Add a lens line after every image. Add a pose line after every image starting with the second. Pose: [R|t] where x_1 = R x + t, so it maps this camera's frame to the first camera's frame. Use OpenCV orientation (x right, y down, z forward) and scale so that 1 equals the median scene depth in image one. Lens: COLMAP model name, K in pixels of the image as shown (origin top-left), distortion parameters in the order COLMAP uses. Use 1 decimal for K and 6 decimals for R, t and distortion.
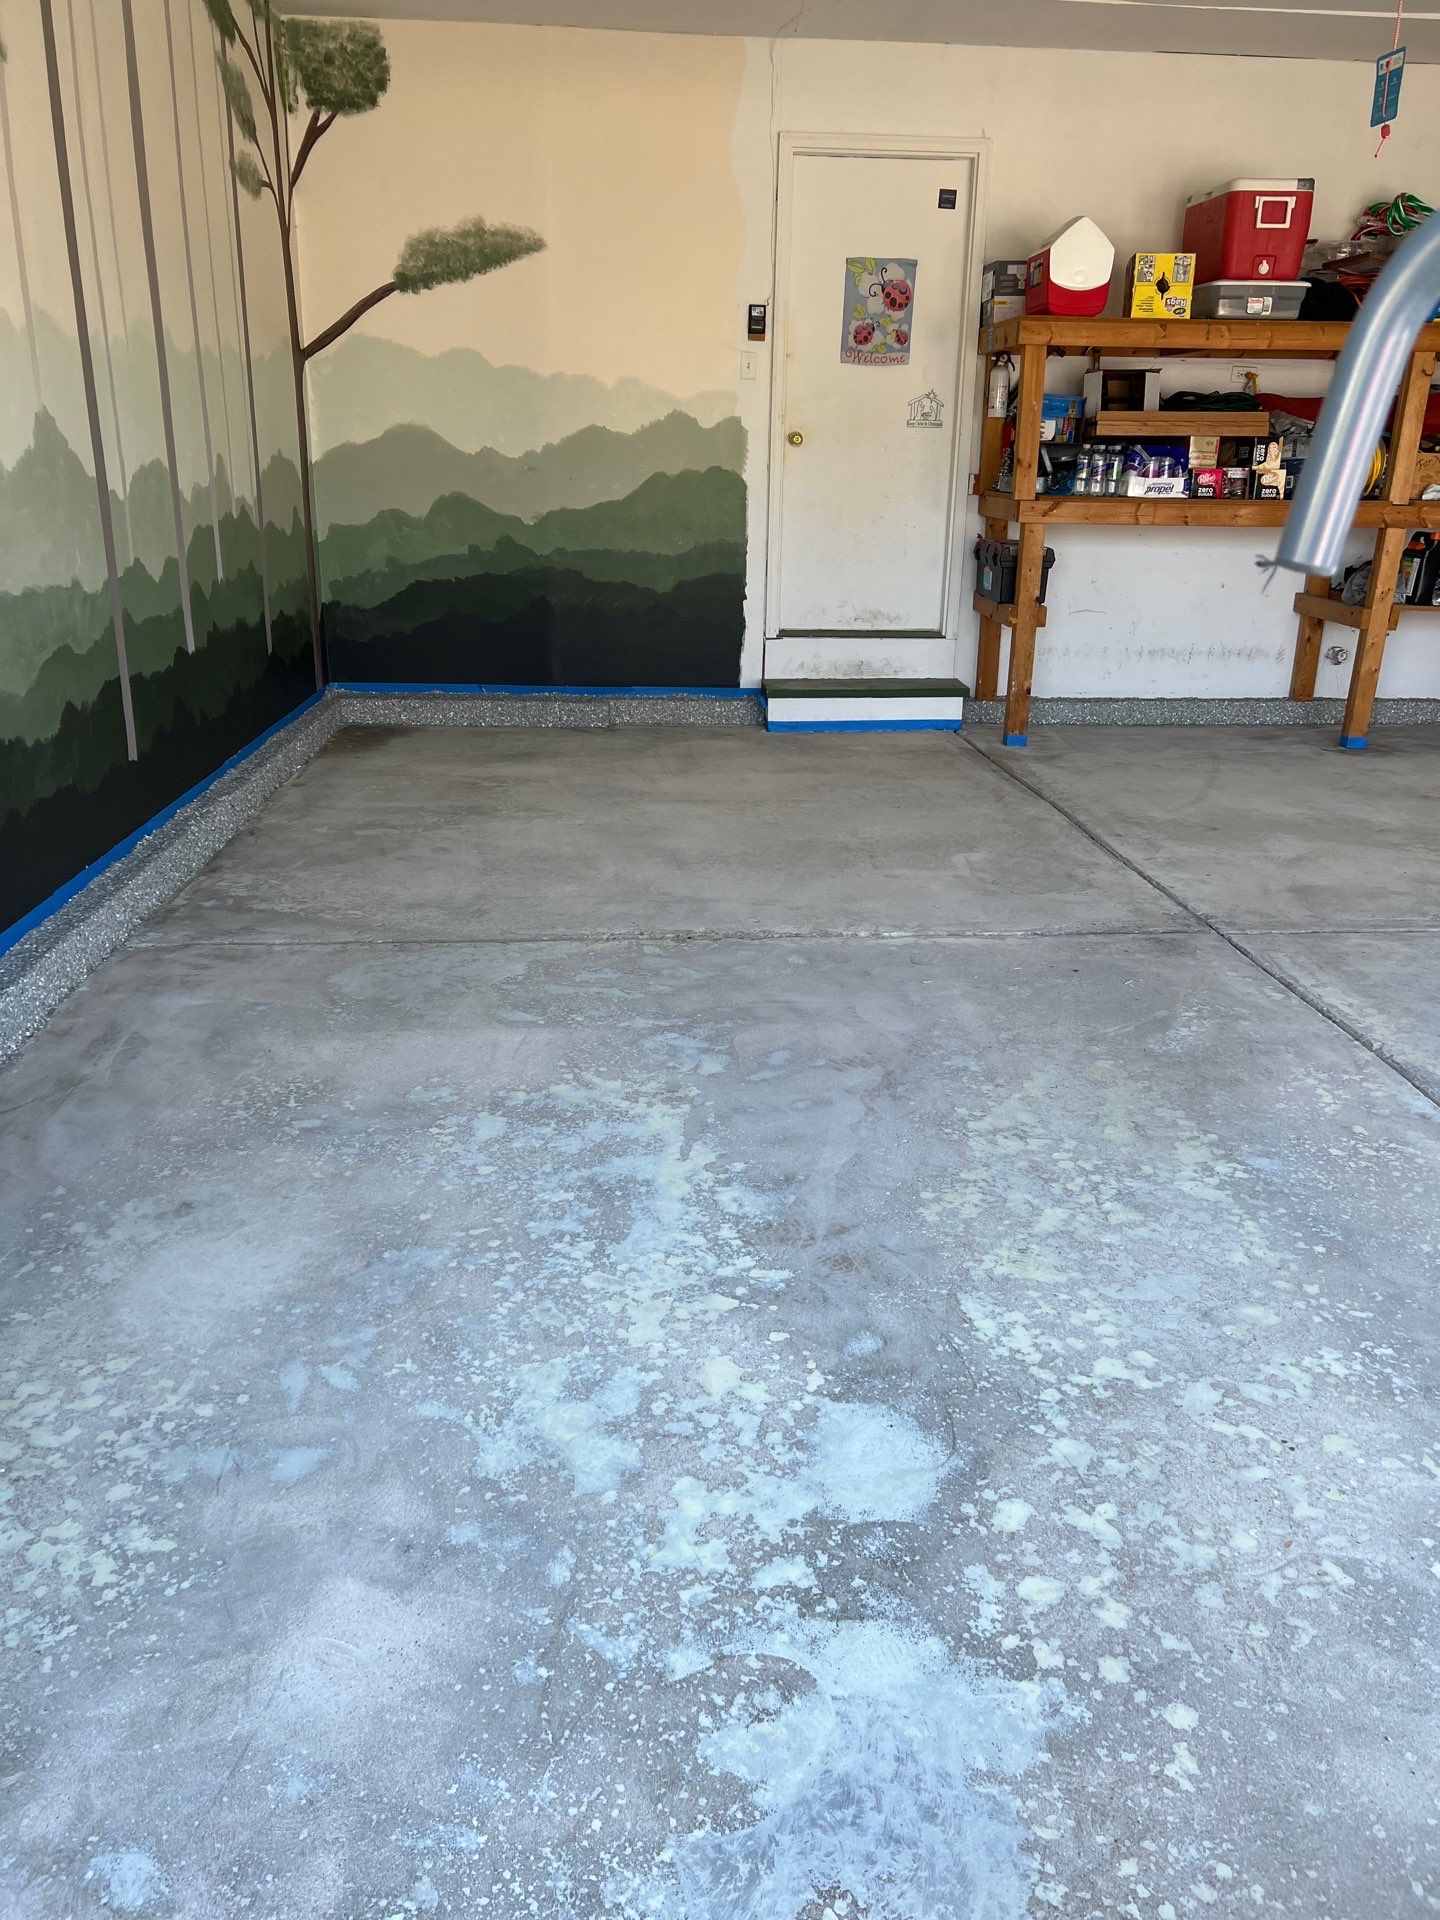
lens RADIAL K [[1449.3, 0, 724.7], [0, 1449.3, 950.8], [0, 0, 1]] dist [0.055518, -0.055143]
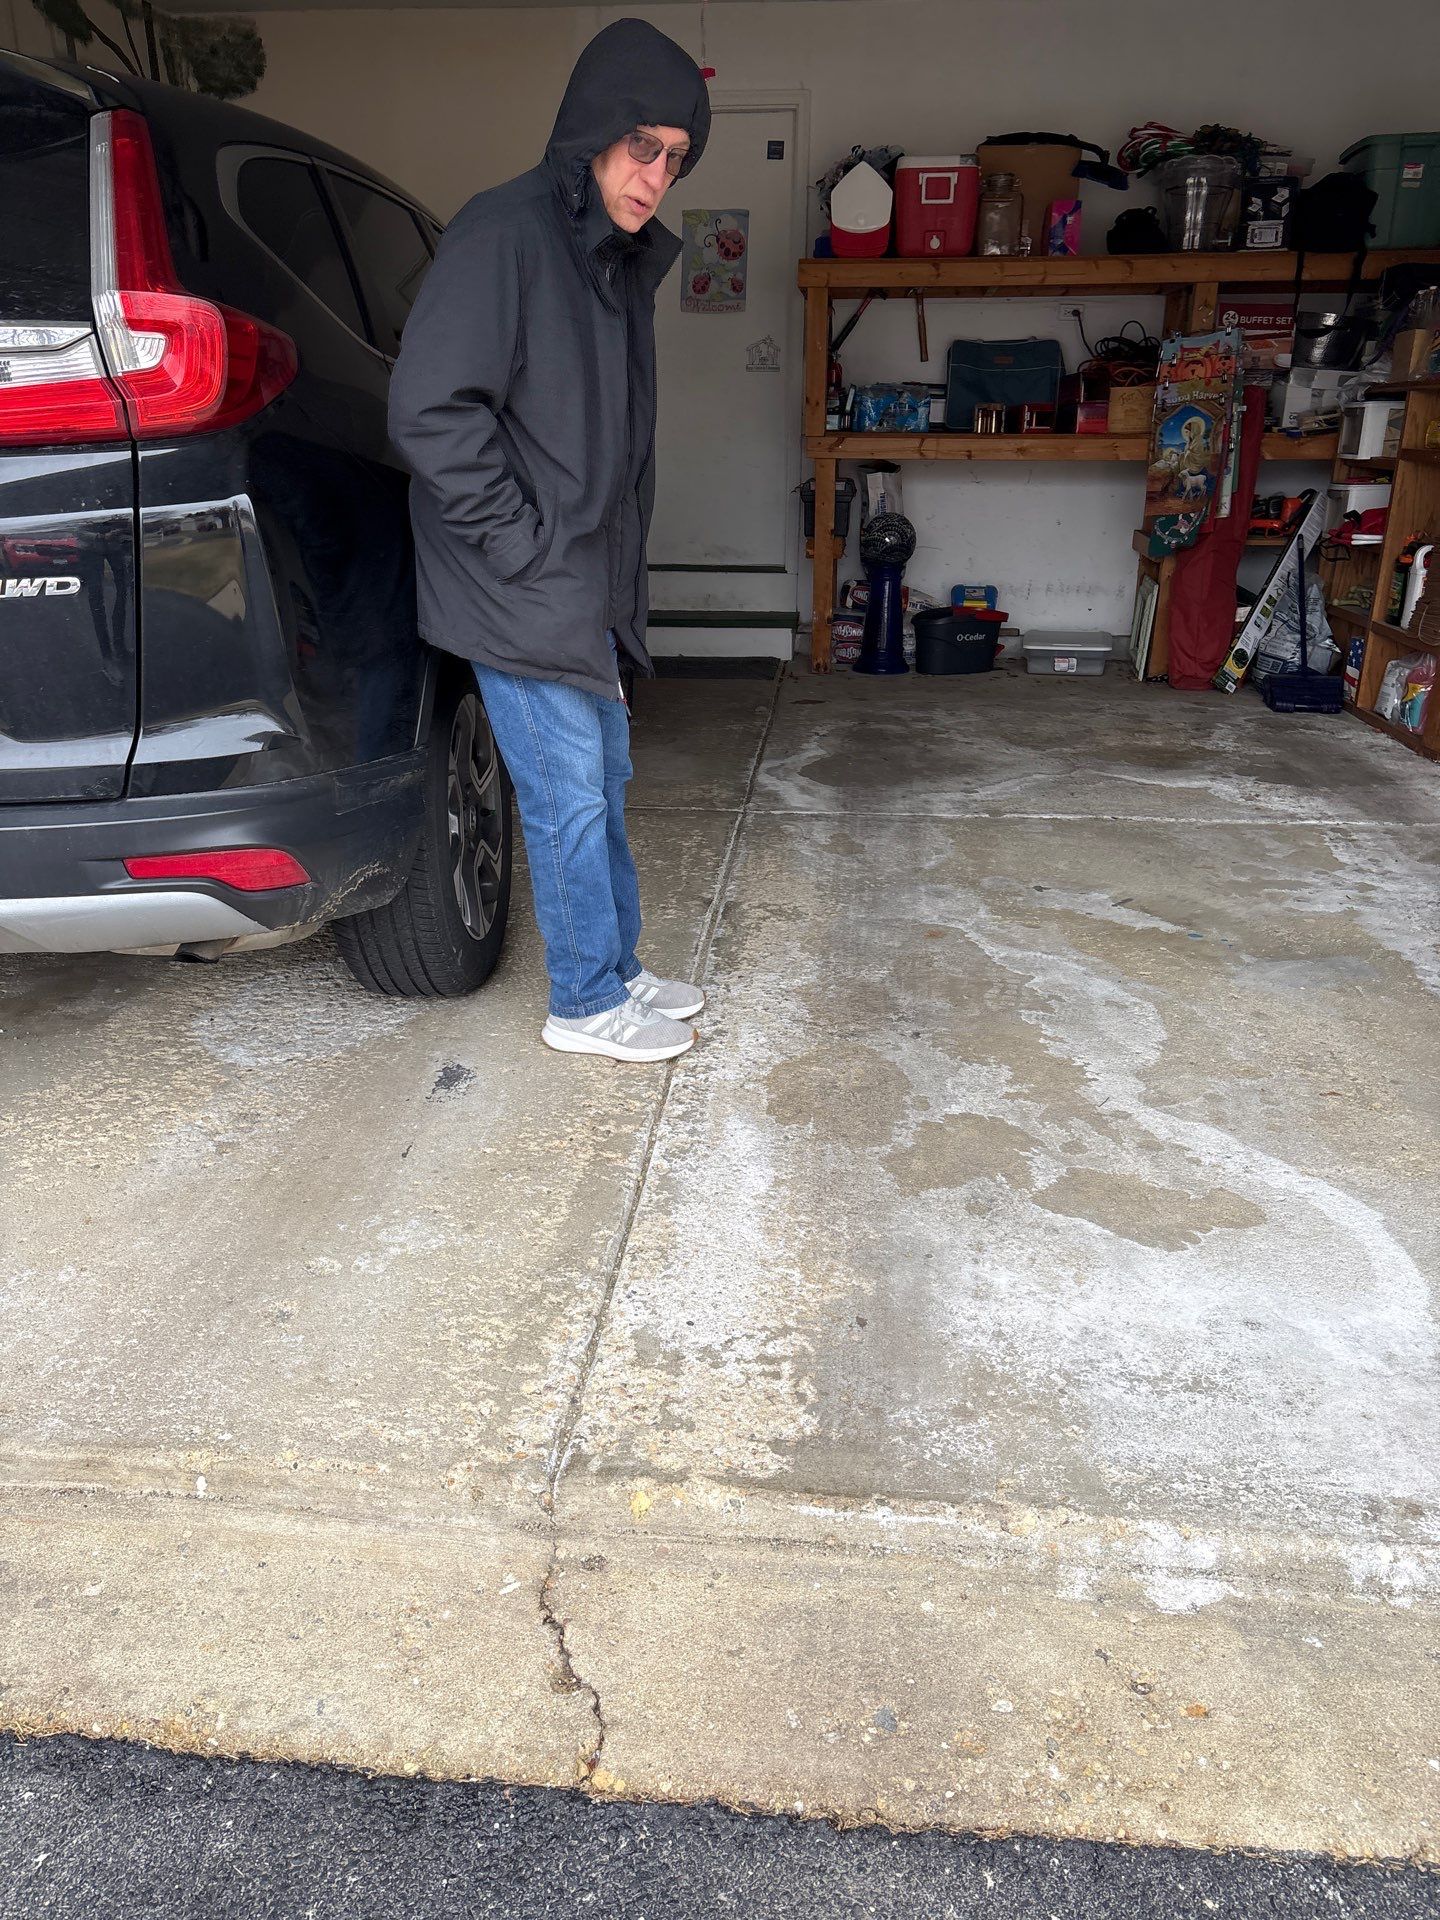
lens RADIAL K [[1449.3, 0, 704.6], [0, 1449.3, 976.2], [0, 0, 1]] dist [0.055518, -0.055143]
pose [[0.984478, 0.048233, -0.168749, 0.317547], [-0.043529, 0.998557, 0.031467, 0.052460], [0.170023, -0.023633, 0.985157, -0.068079]]
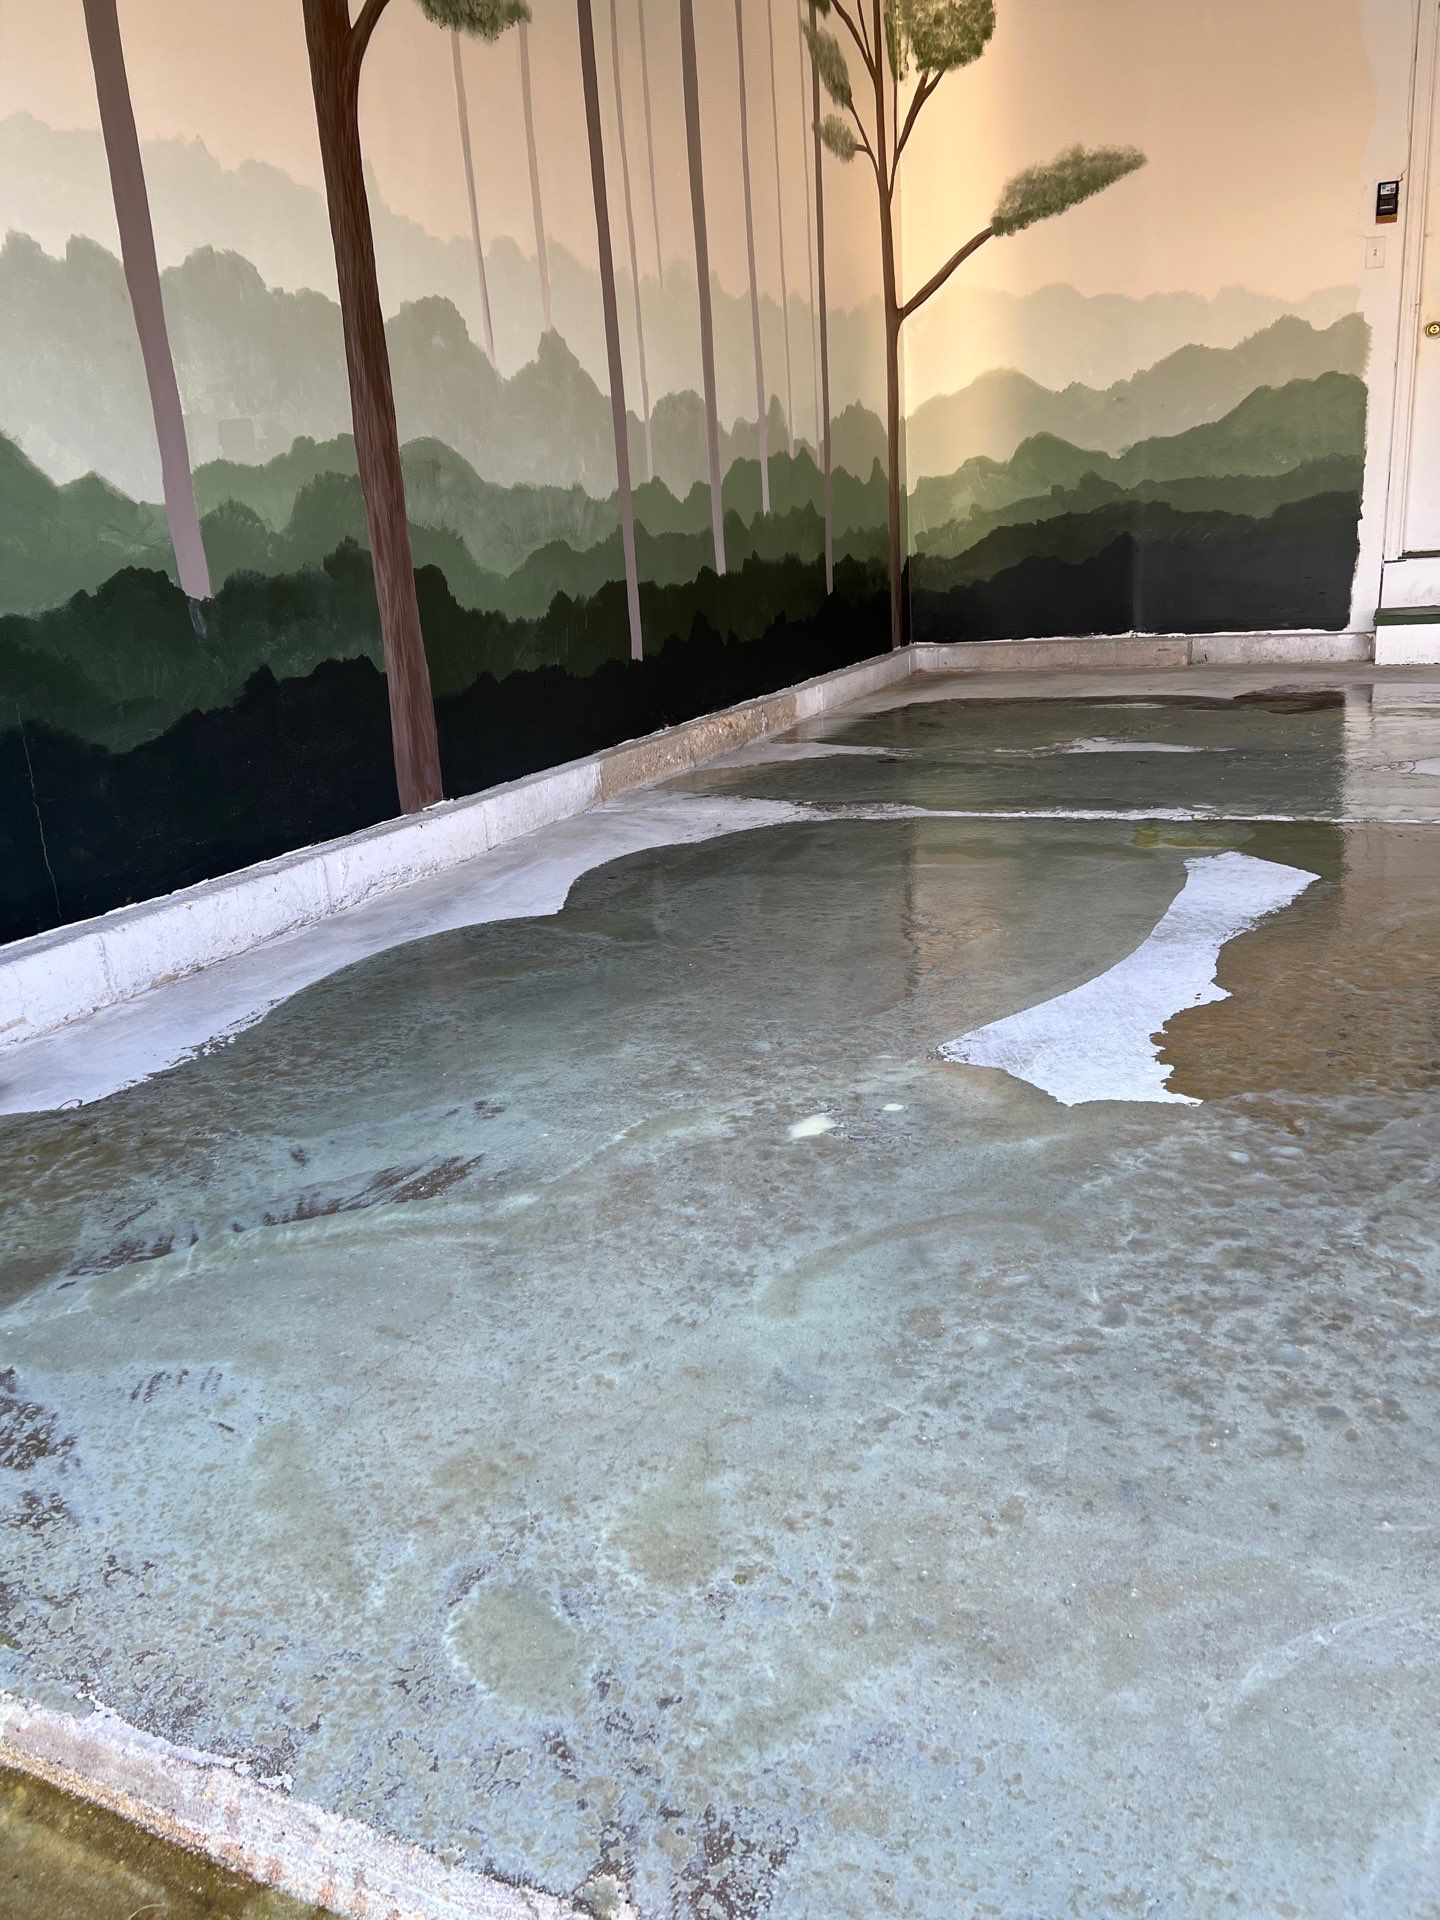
lens RADIAL K [[1449.3, 0, 723.3], [0, 1449.3, 947.5], [0, 0, 1]] dist [0.055518, -0.055143]
pose [[0.876648, 0.063692, -0.476898, 0.126655], [-0.077789, 0.996921, -0.009852, 0.061801], [0.474802, 0.045734, 0.878904, 0.049962]]
